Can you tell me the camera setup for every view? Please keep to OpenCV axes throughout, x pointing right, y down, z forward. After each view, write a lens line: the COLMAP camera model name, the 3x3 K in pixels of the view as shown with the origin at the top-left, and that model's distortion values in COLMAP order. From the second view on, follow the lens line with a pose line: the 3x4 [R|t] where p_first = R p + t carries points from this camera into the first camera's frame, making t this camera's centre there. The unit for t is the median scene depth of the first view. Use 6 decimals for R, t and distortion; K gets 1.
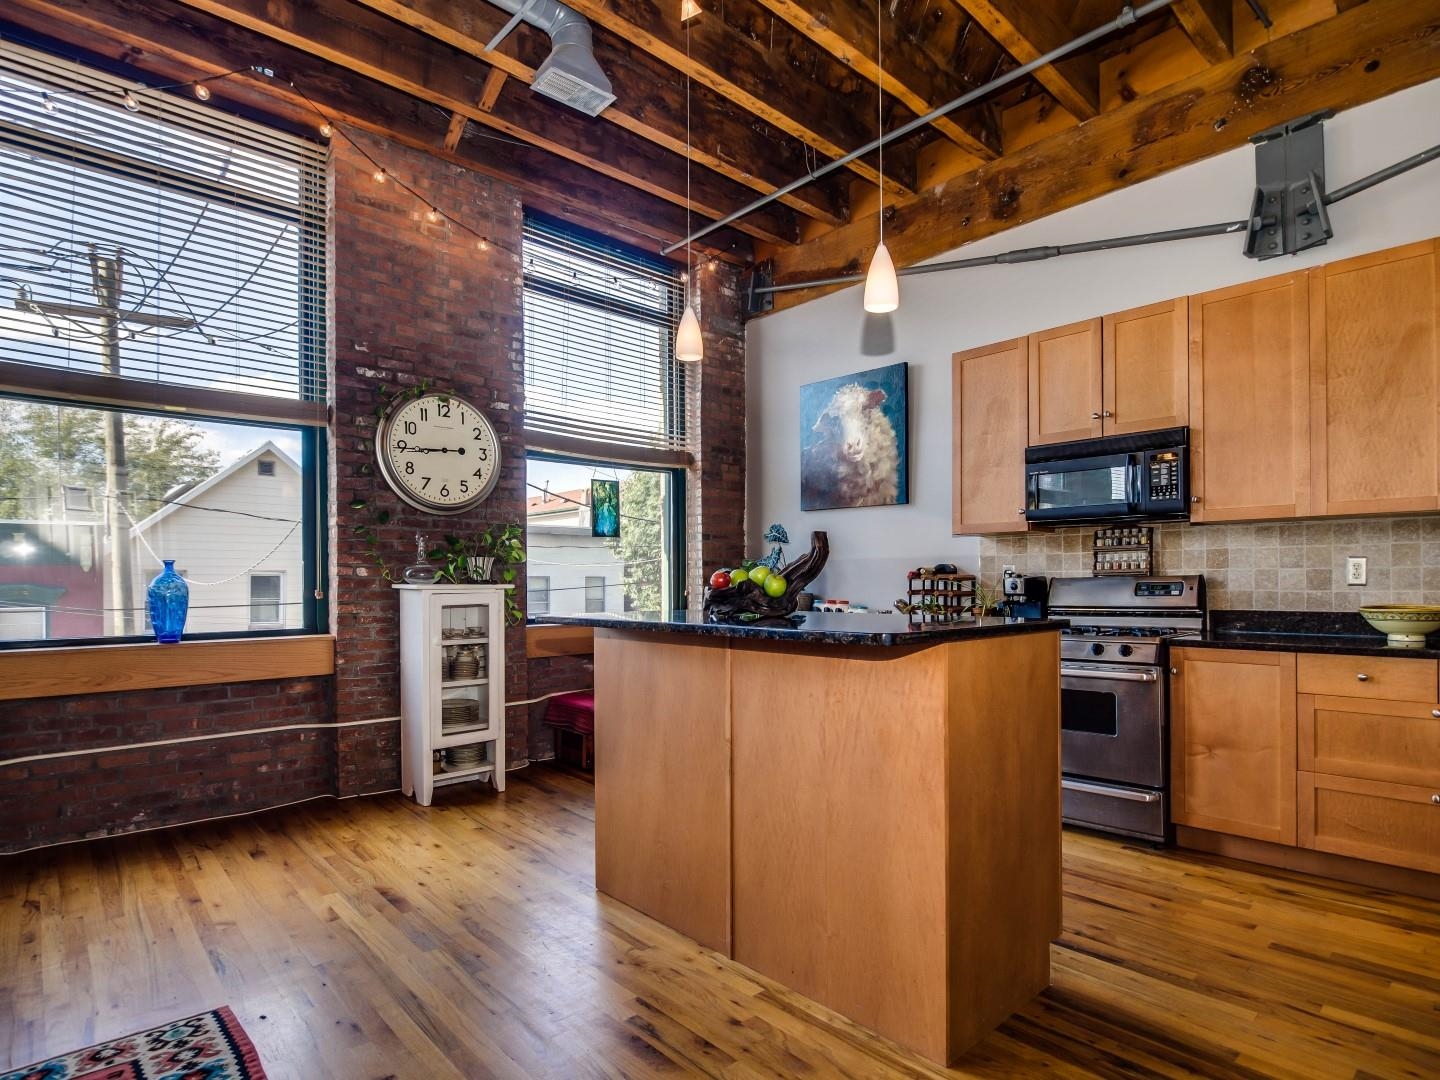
lens RADIAL K [[778.2, 0, 720.0], [0, 778.2, 540.0], [0, 0, 1]] dist [0.001090, -0.014924]
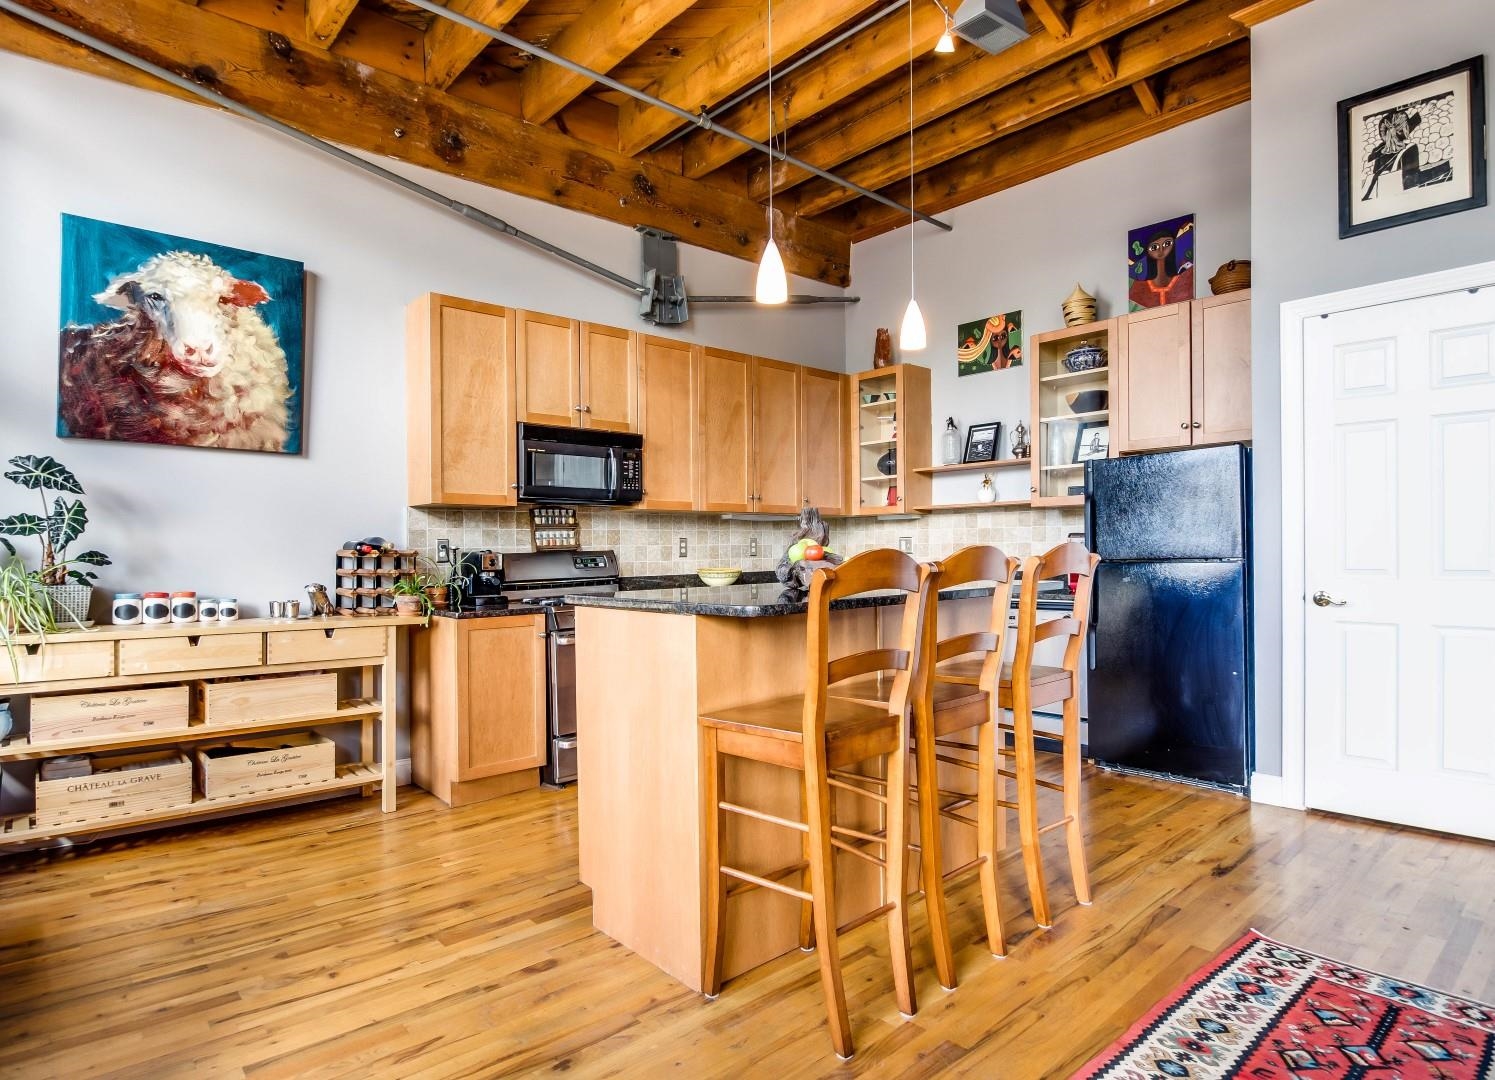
lens RADIAL K [[812.4, 0, 747.5], [0, 812.4, 540.0], [0, 0, 1]] dist [-0.020894, -0.000768]
pose [[0.012817, 0.016692, 0.999779, -0.535112], [-0.039138, 0.999103, -0.016179, 0.031365], [-0.999152, -0.038922, 0.013458, 0.579416]]
